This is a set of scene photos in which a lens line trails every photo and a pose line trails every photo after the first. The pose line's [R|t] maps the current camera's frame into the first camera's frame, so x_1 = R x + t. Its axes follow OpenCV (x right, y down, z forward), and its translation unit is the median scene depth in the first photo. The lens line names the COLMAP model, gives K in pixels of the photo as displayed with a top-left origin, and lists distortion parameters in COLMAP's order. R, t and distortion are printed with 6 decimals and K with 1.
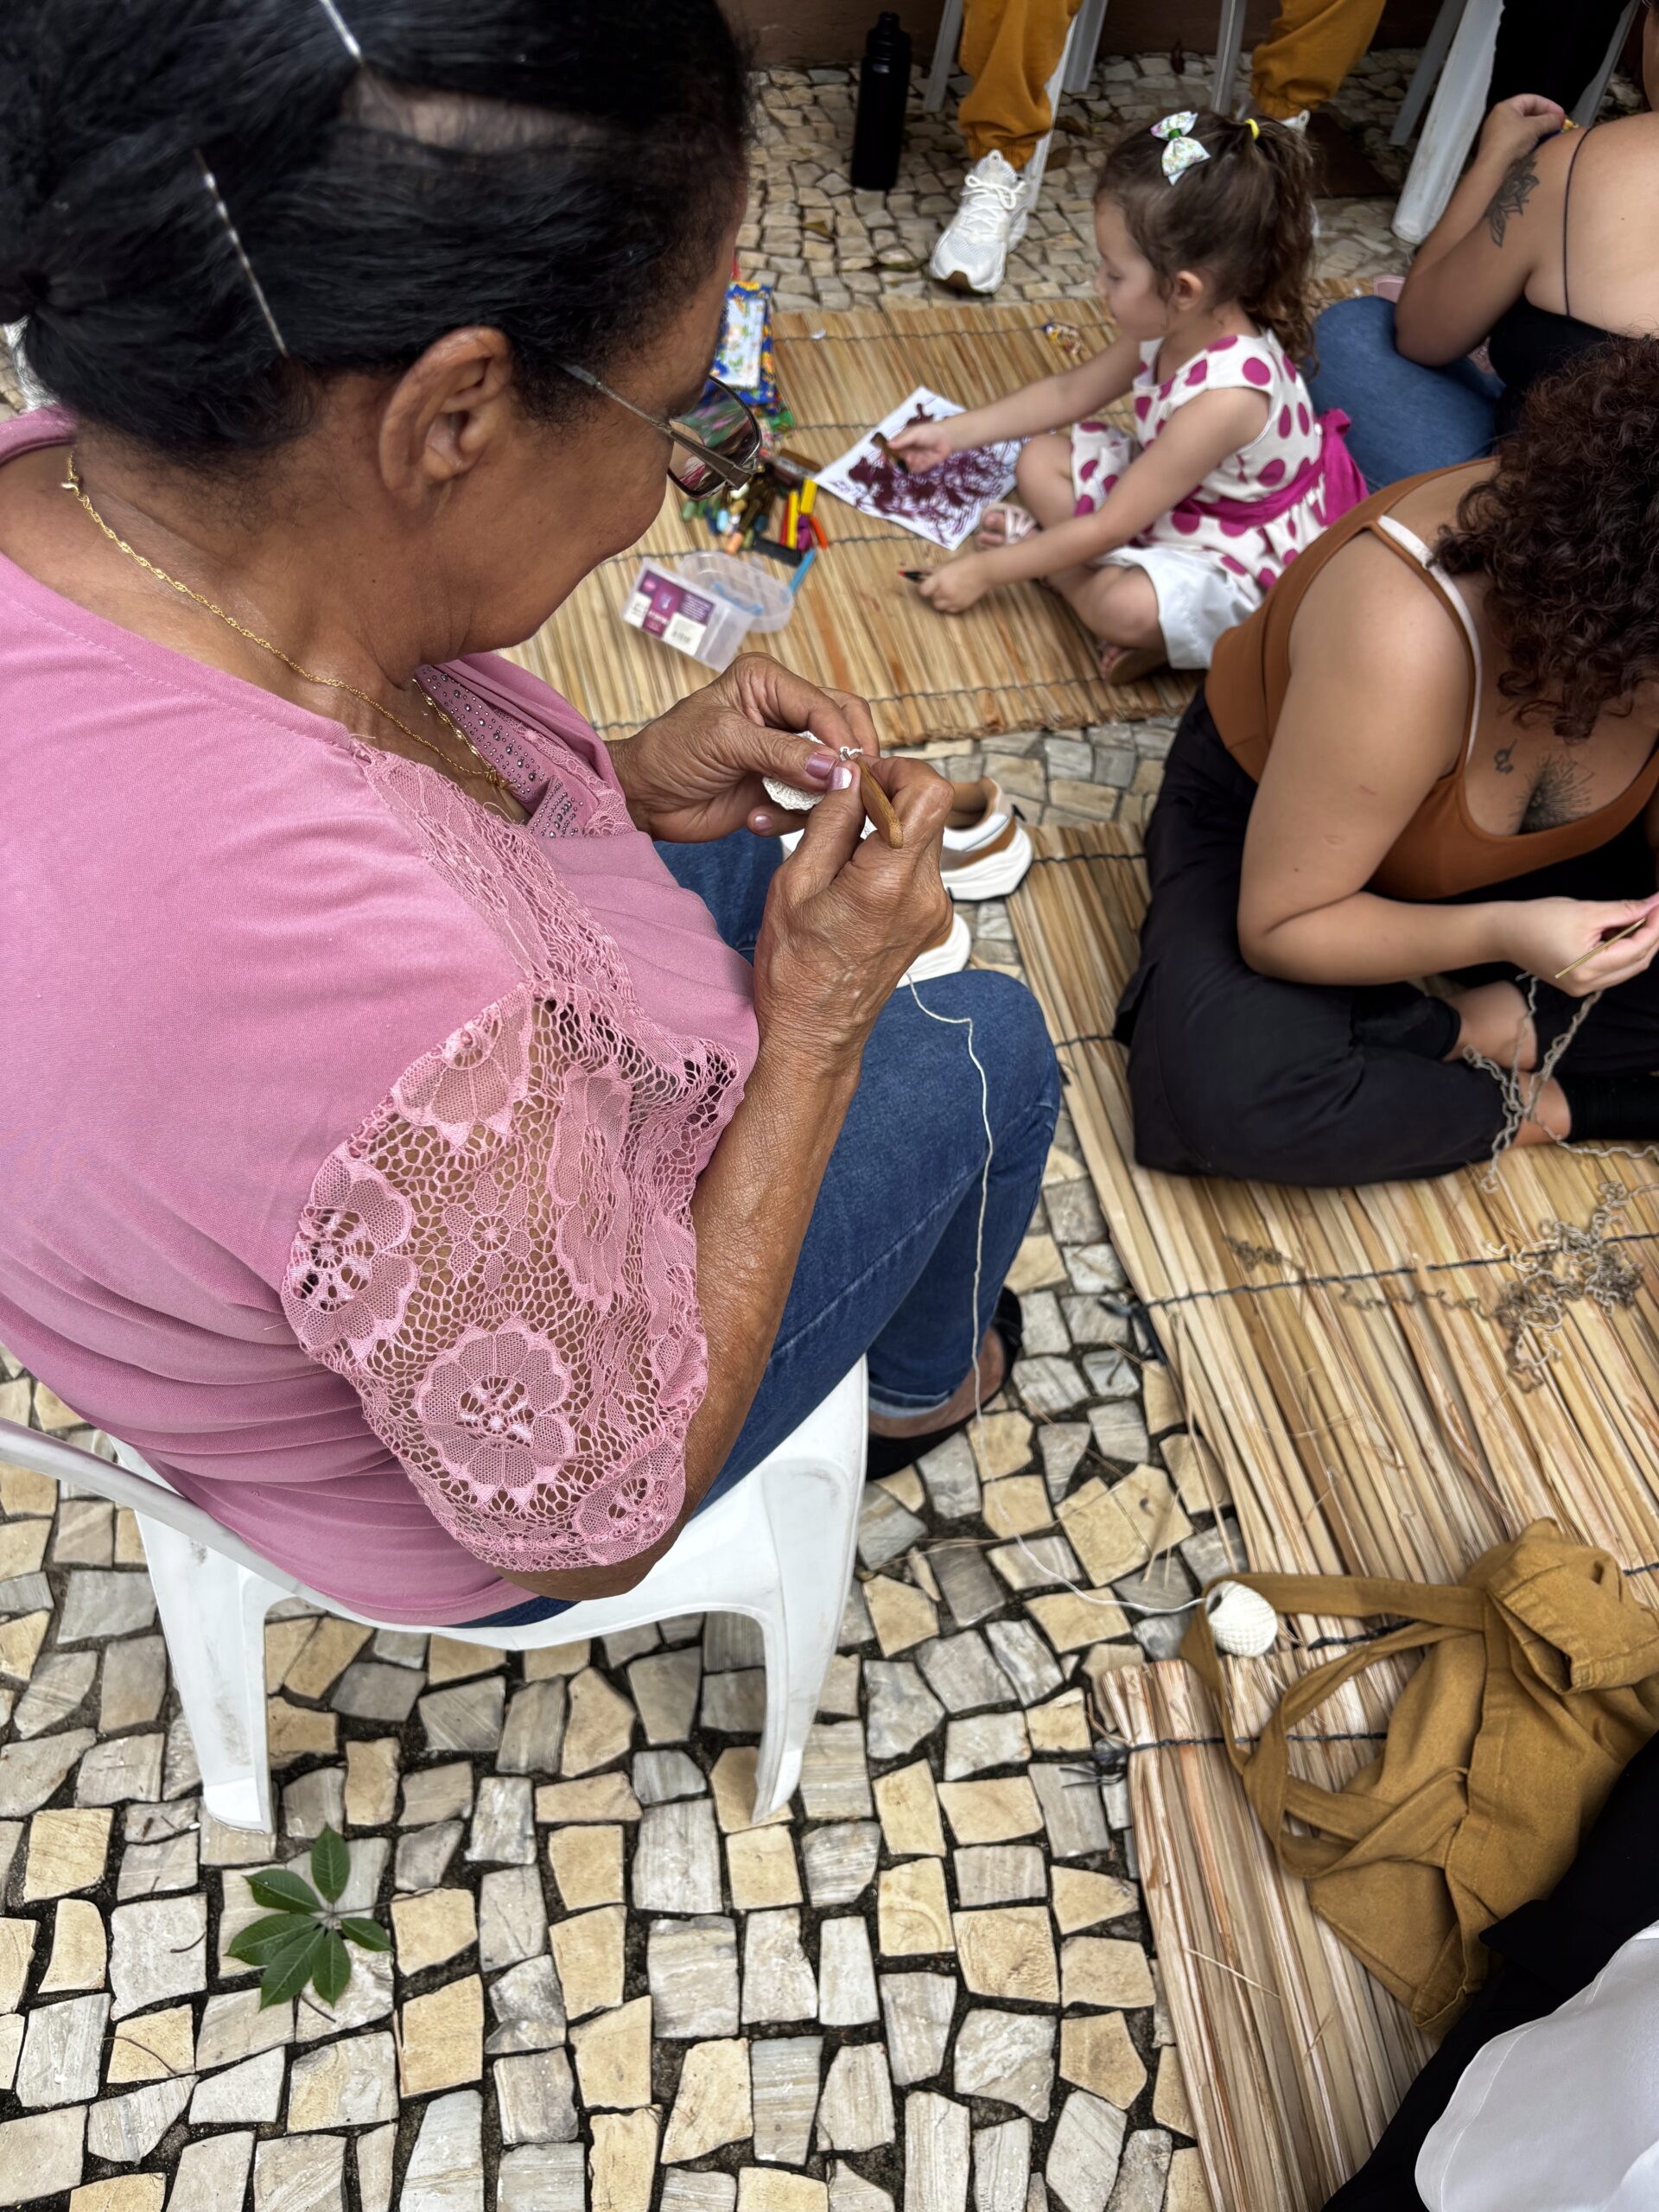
lens RADIAL K [[1737.4, 0, 829.5], [0, 1737.4, 1106.0], [0, 0, 1]] dist [-0.000923, 0.004894]
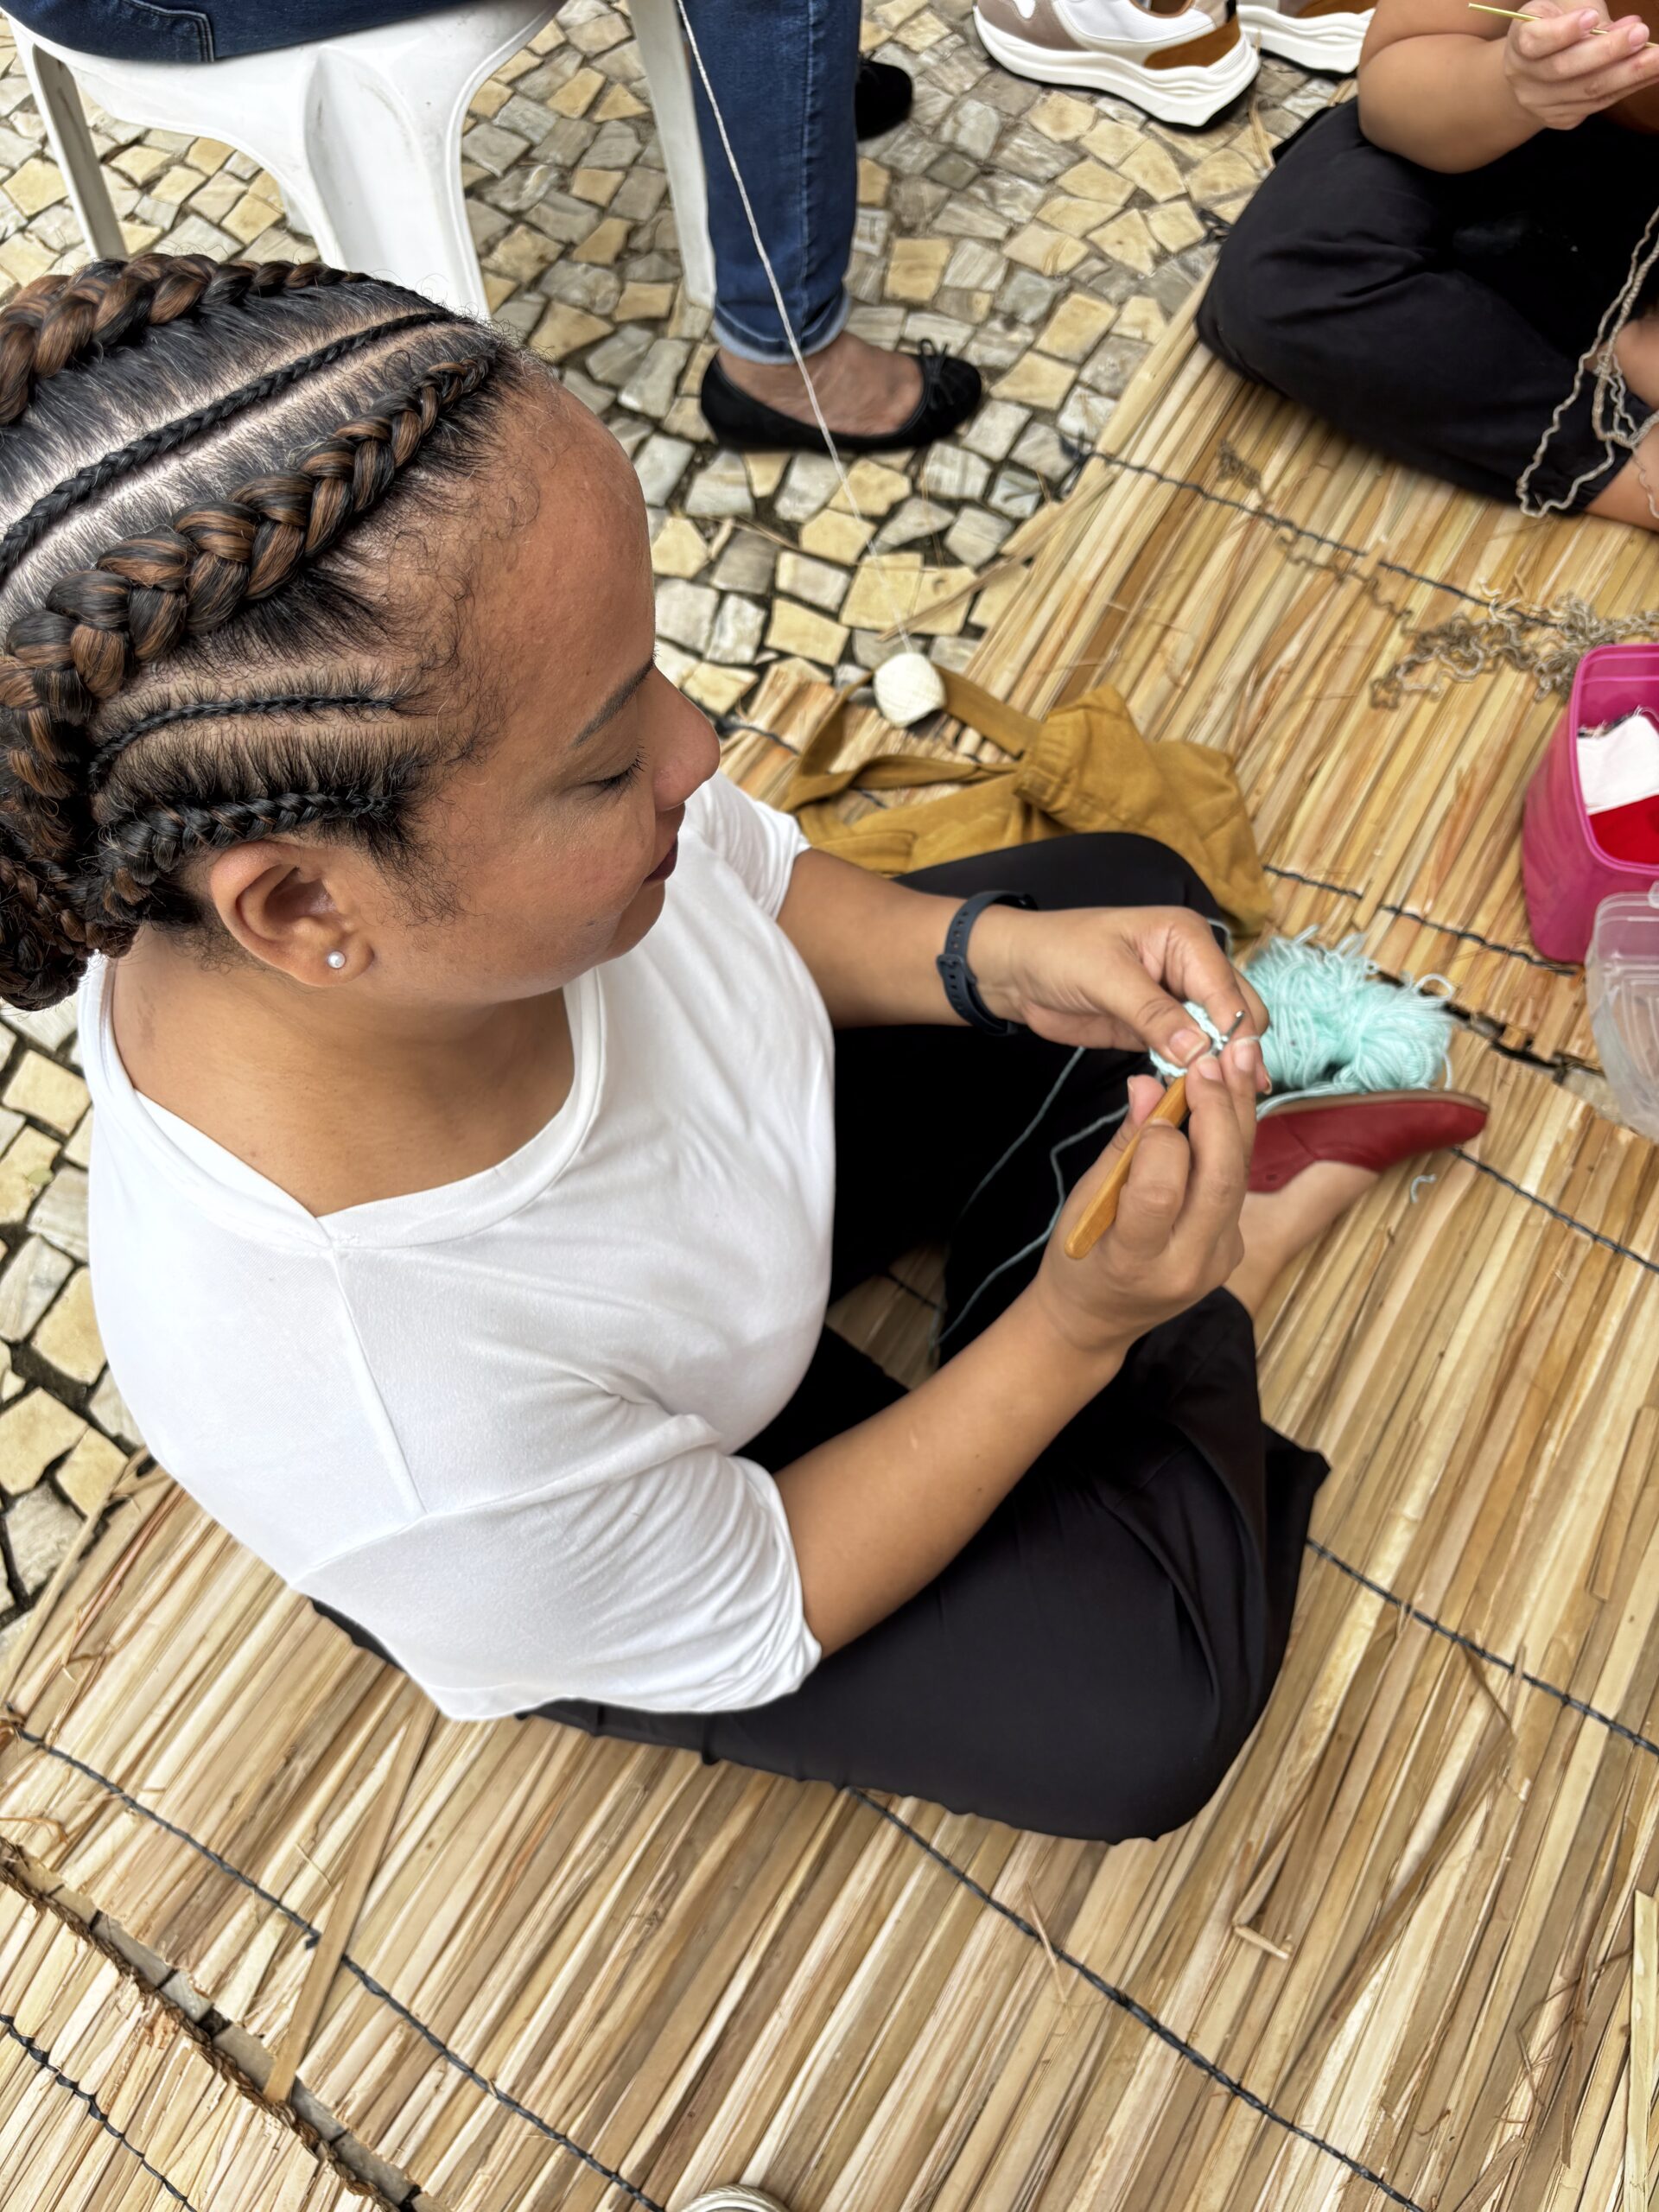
lens RADIAL K [[1737.4, 0, 829.5], [0, 1737.4, 1106.0], [0, 0, 1]] dist [-0.000923, 0.004894]
pose [[0.755150, 0.546591, -0.361921, 0.663112], [-0.440679, 0.831991, 0.337035, 0.167243], [0.485335, -0.095020, 0.869149, 0.072969]]
